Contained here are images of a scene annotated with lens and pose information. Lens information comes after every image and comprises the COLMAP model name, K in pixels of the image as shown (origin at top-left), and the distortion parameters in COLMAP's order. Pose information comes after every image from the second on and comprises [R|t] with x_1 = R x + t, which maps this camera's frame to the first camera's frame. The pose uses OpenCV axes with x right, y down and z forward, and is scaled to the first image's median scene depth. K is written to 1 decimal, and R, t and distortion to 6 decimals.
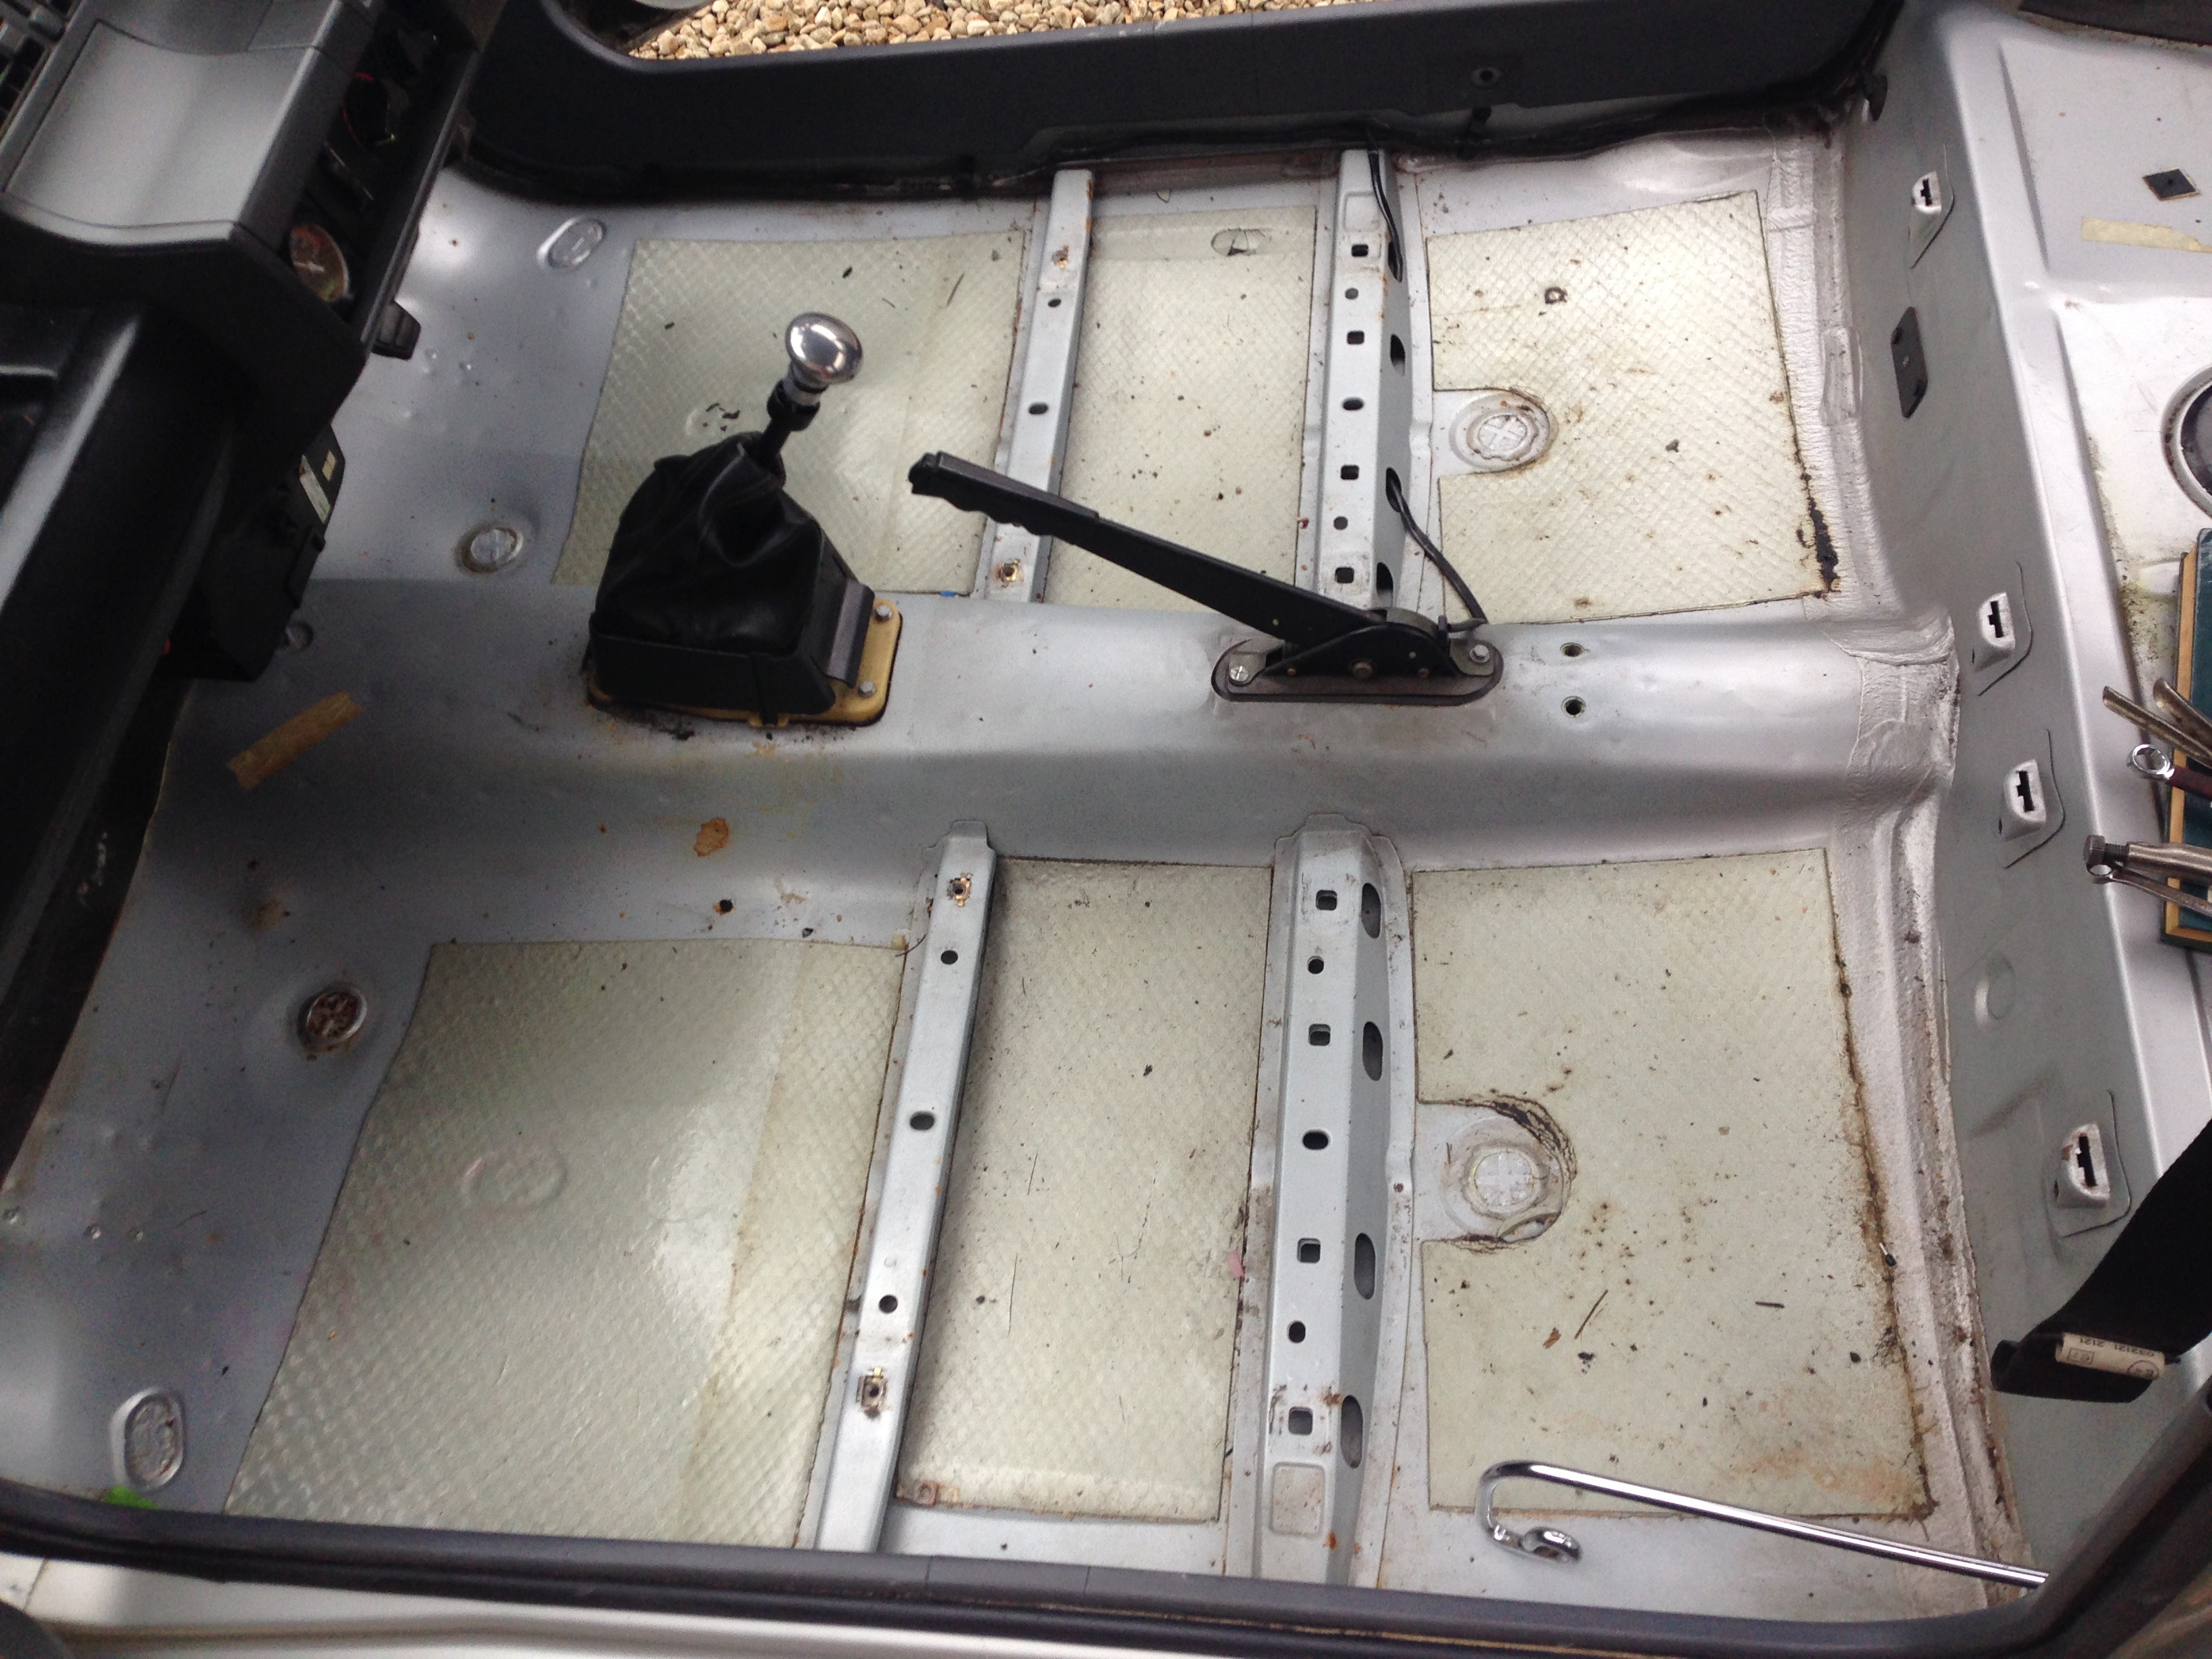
lens RADIAL K [[2075.1, 0, 1095.4], [0, 2075.1, 834.4], [0, 0, 1]] dist [0.078776, 0.000000]
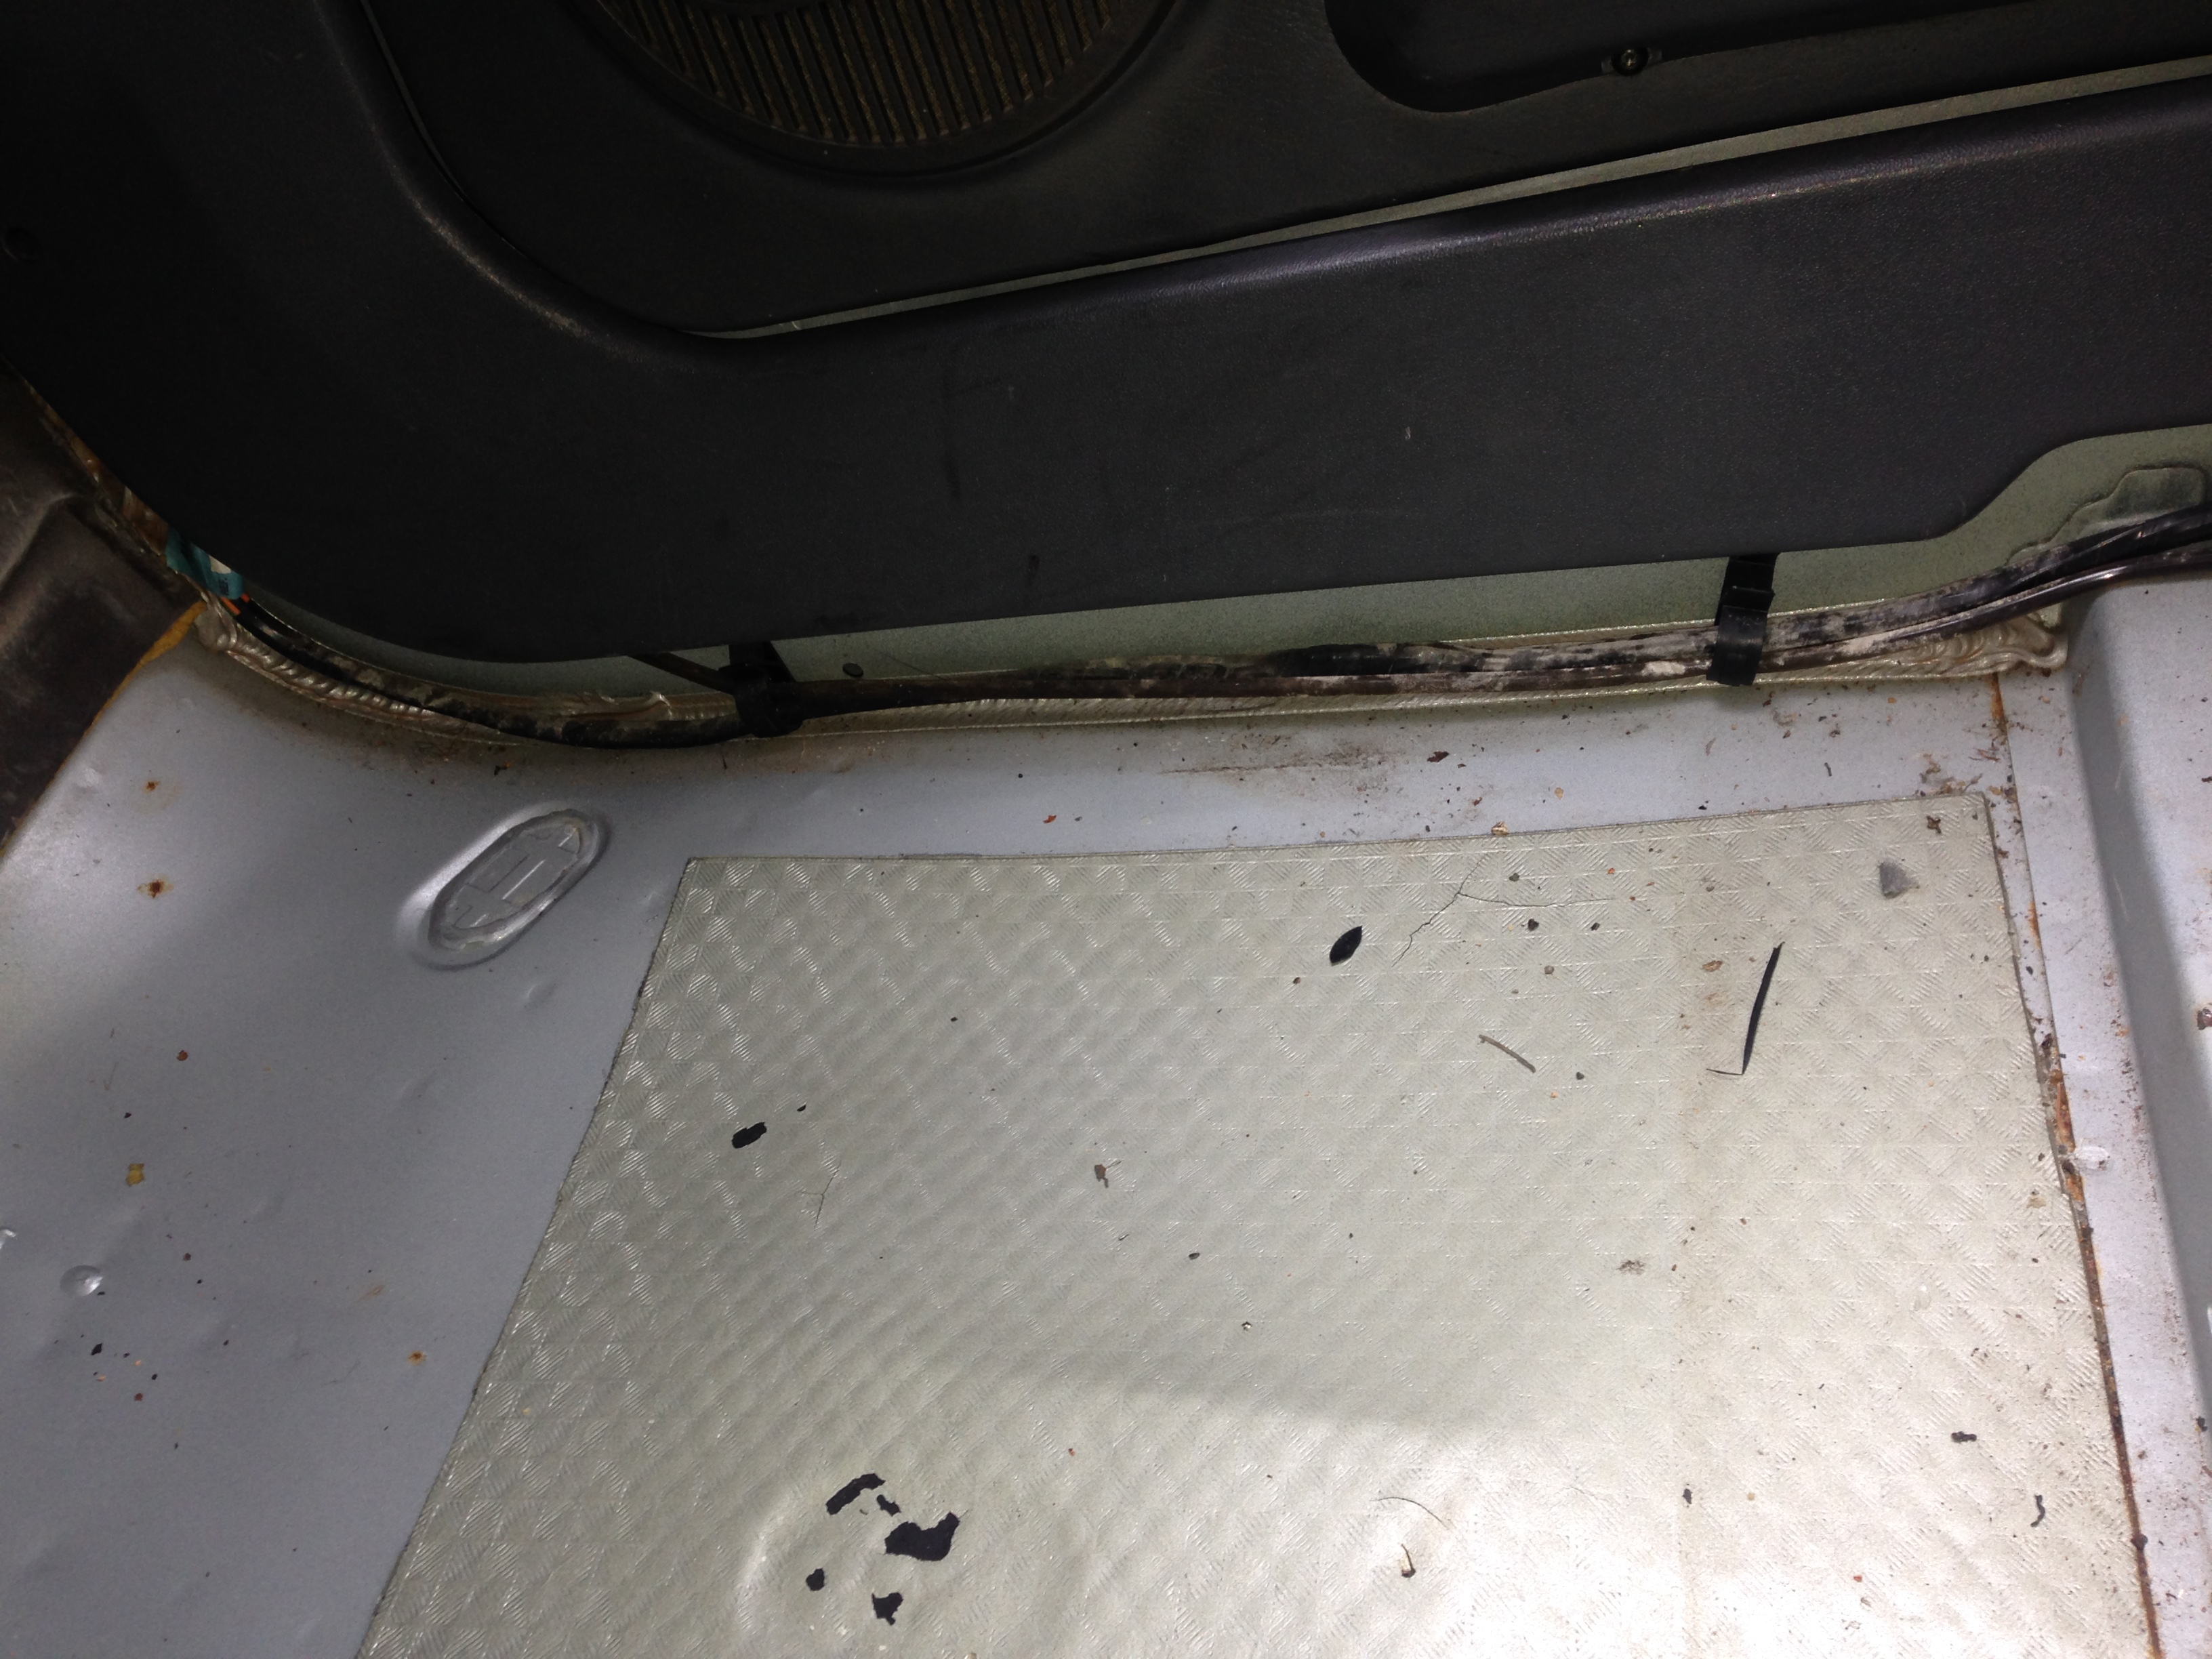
lens RADIAL K [[2075.1, 0, 1105.8], [0, 2075.1, 830.5], [0, 0, 1]] dist [0.078776, 0.000000]
pose [[0.990655, -0.023818, -0.134296, -0.112101], [-0.013651, 0.962375, -0.271381, -0.203717], [0.135706, 0.270678, 0.953057, 0.708299]]
